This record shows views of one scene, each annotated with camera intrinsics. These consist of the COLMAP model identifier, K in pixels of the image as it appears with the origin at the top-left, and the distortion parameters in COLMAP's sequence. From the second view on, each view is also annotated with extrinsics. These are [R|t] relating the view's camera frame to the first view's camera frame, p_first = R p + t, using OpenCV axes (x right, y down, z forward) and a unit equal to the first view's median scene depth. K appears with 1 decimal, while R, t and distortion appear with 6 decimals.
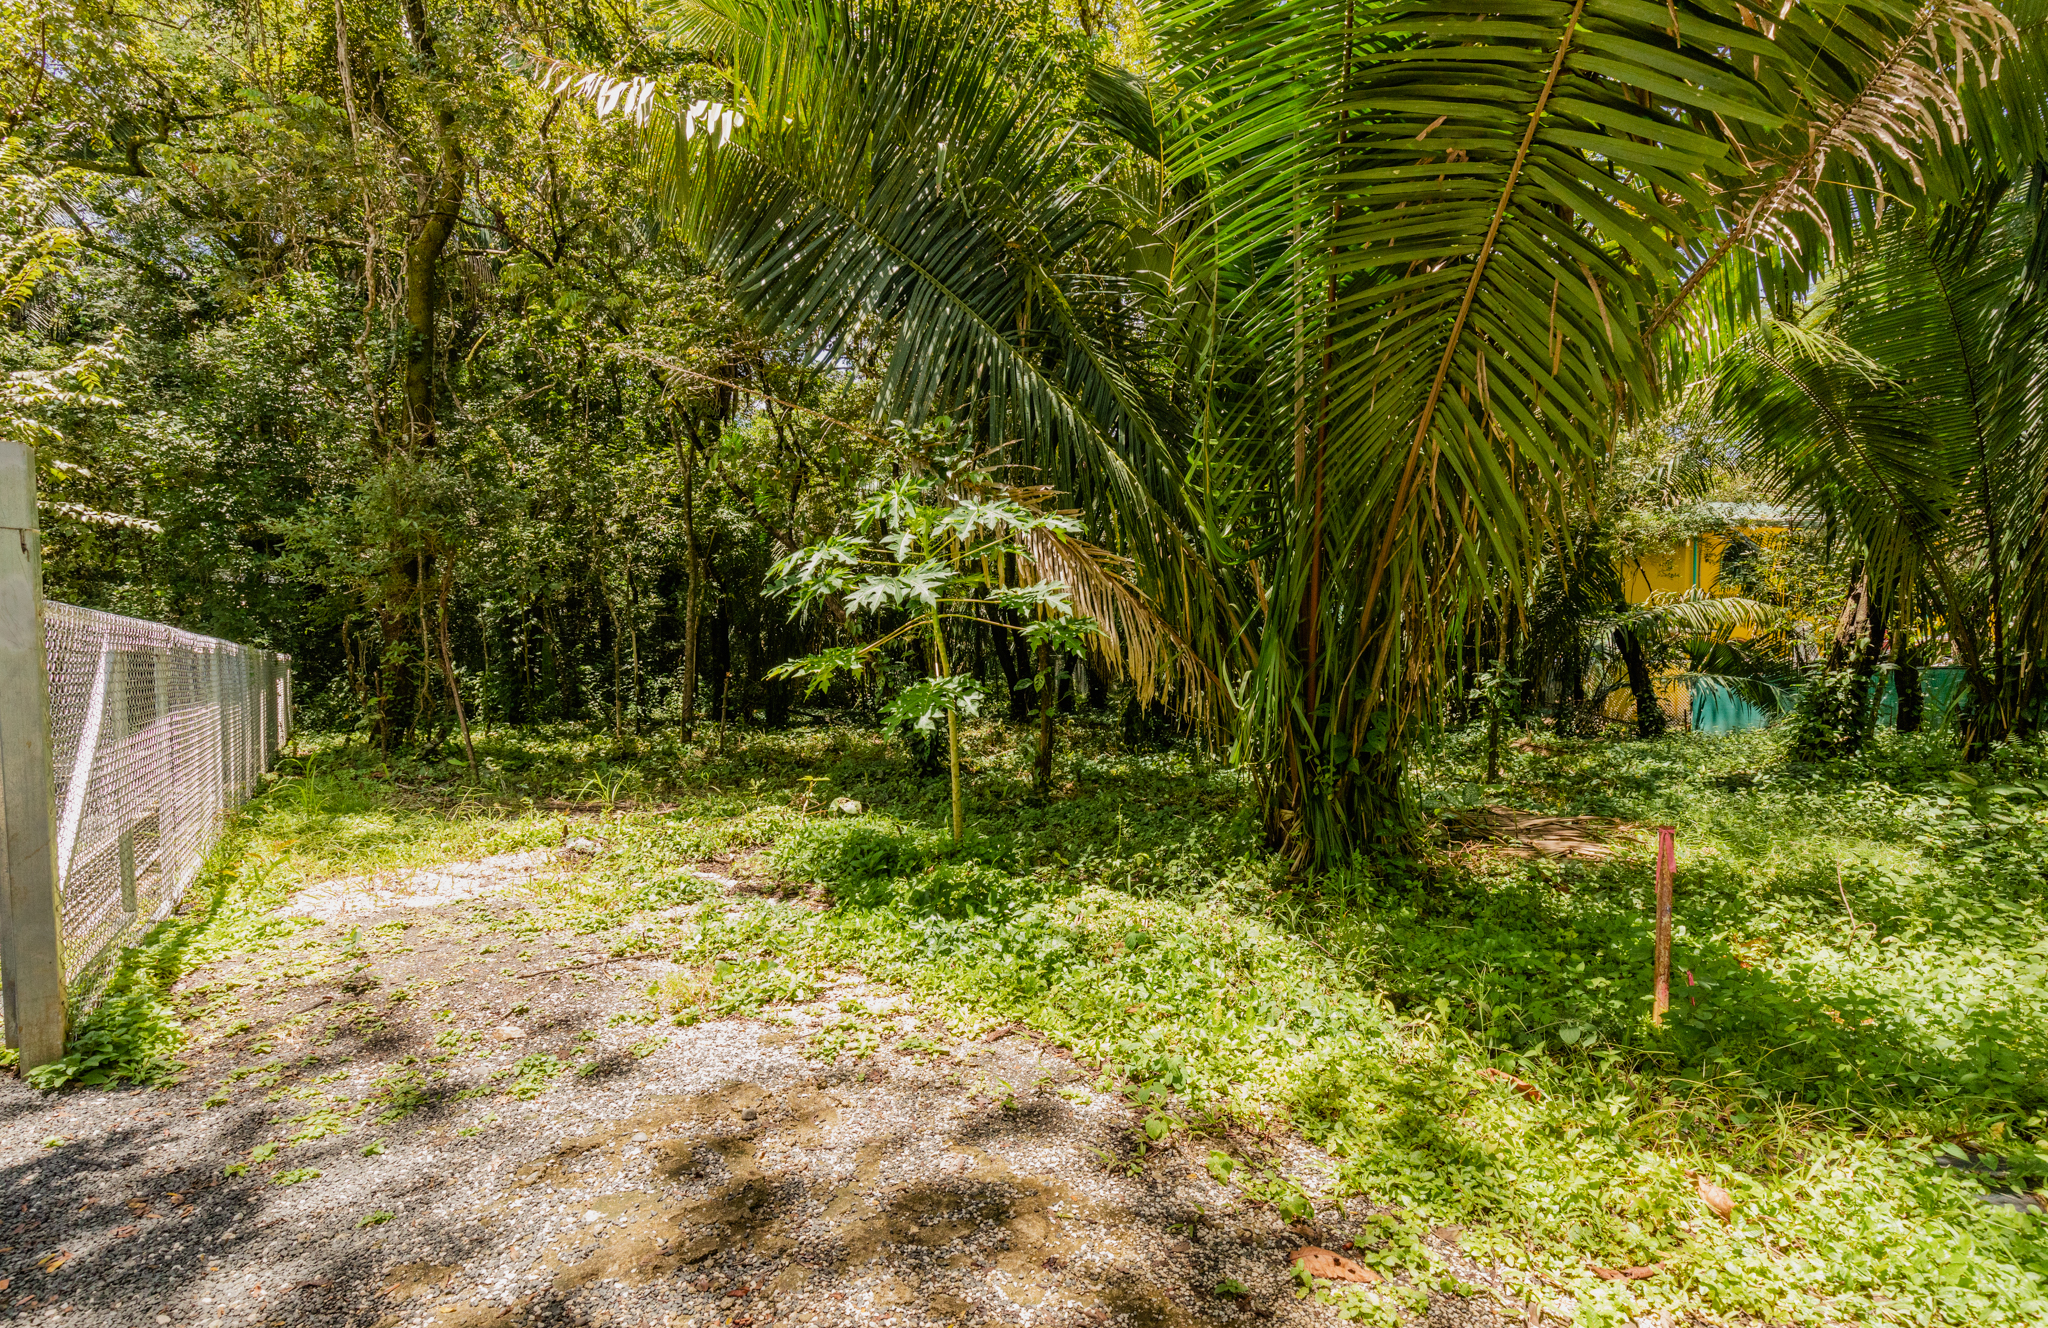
lens RADIAL K [[976.7, 0, 1068.7], [0, 976.7, 705.9], [0, 0, 1]] dist [-0.004703, 0.000509]
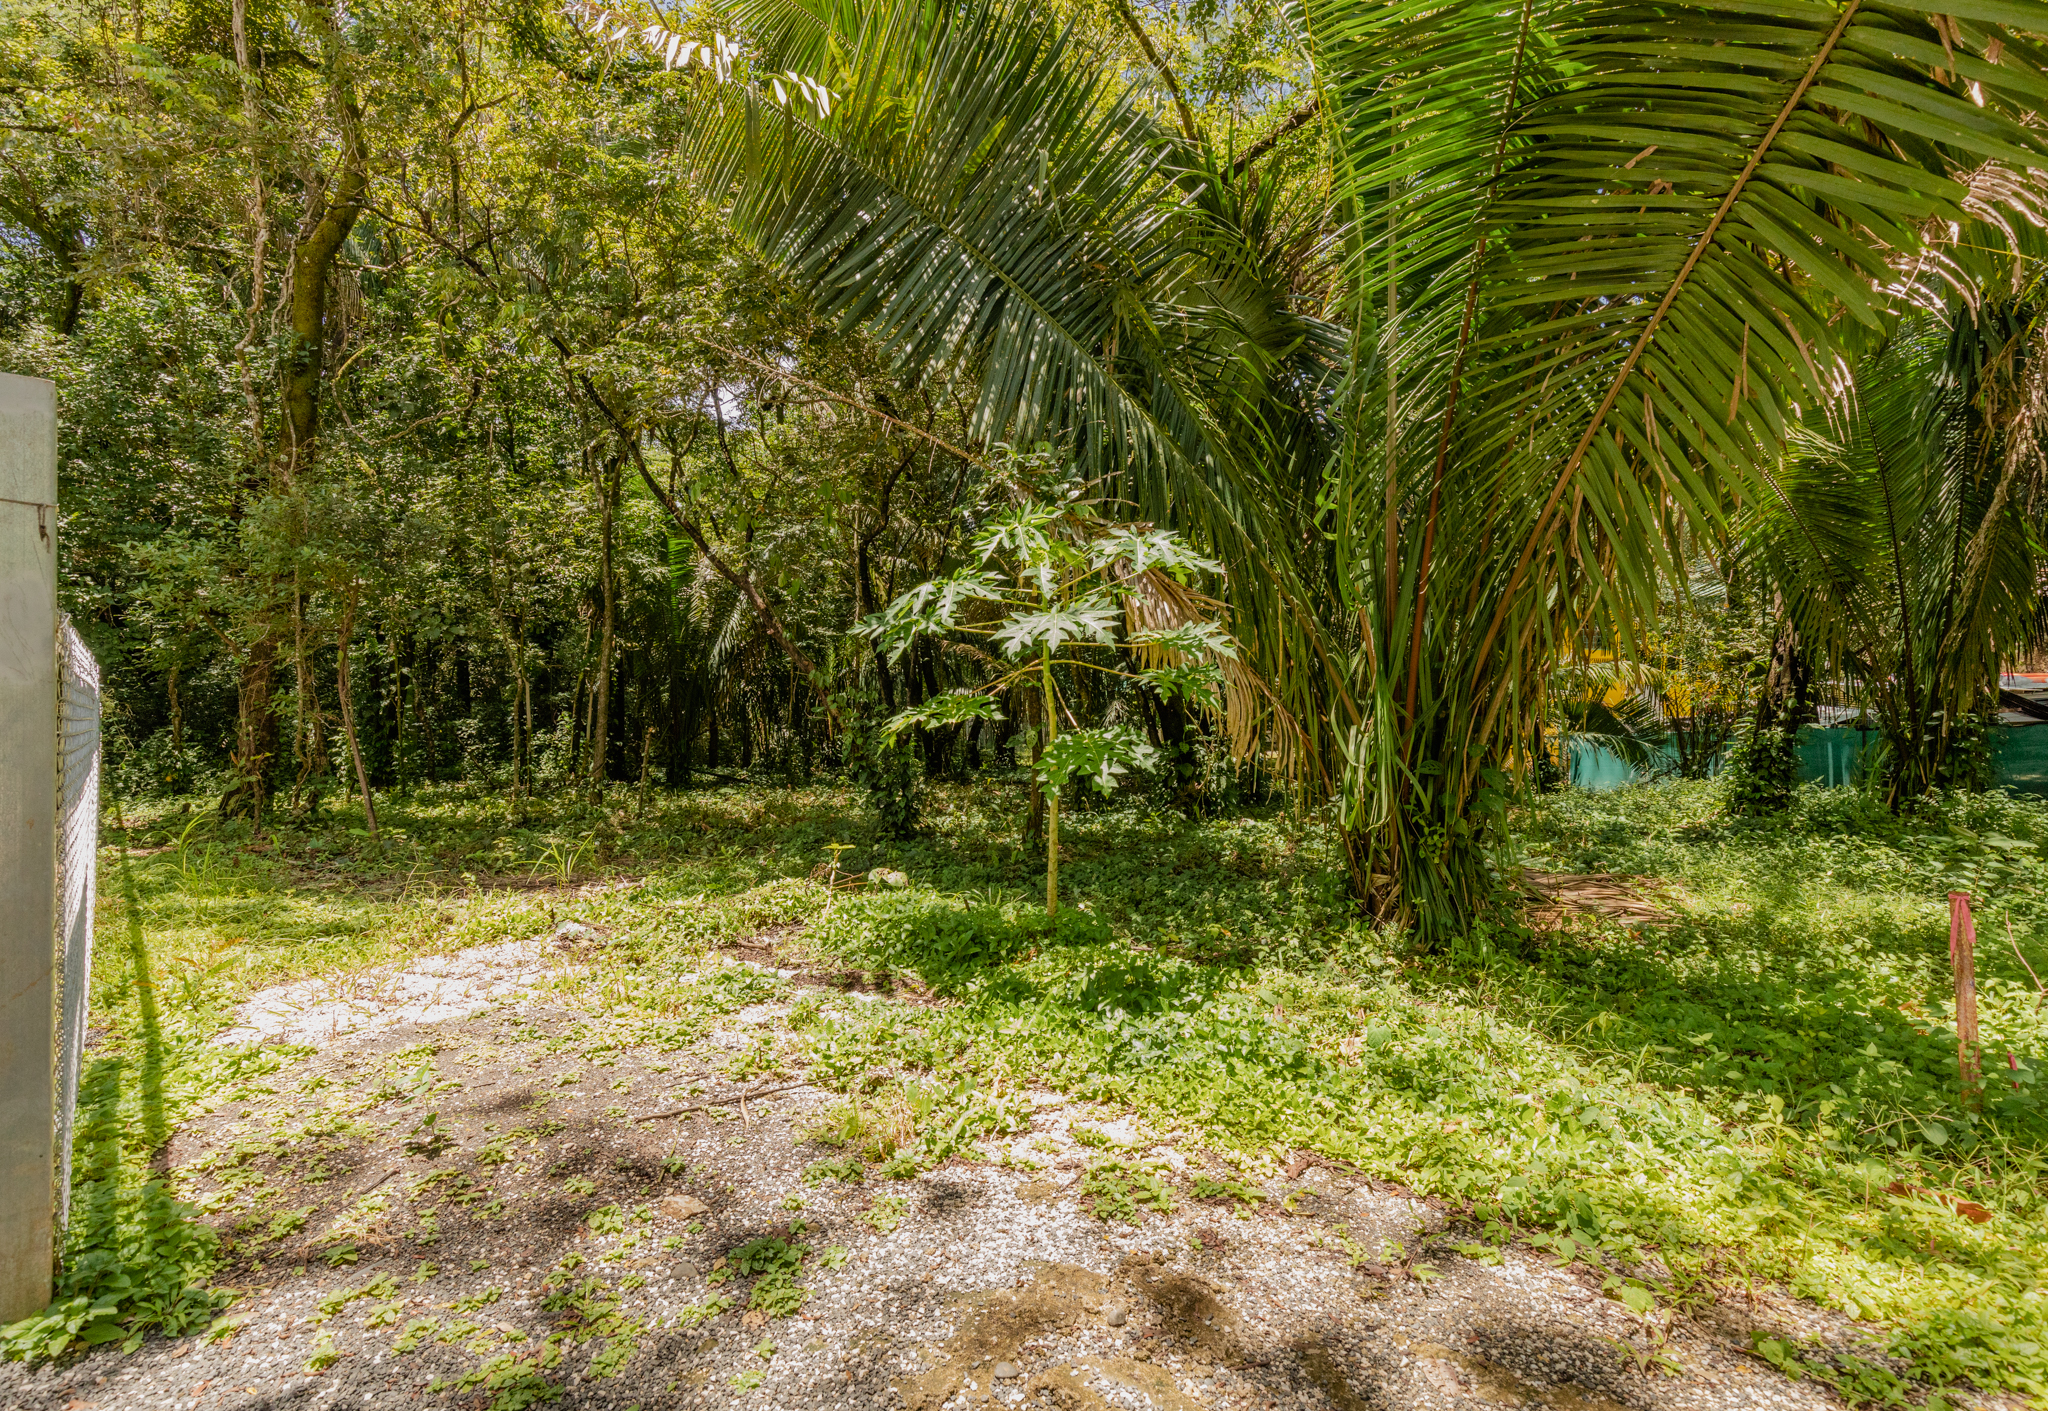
lens RADIAL K [[962.4, 0, 1023.8], [0, 962.4, 701.3], [0, 0, 1]] dist [0.001971, -0.000827]
pose [[0.990954, 0.006422, 0.134050, -0.266477], [0.002344, 0.997874, -0.065130, 0.000608], [-0.134183, 0.064855, 0.988832, 0.136530]]
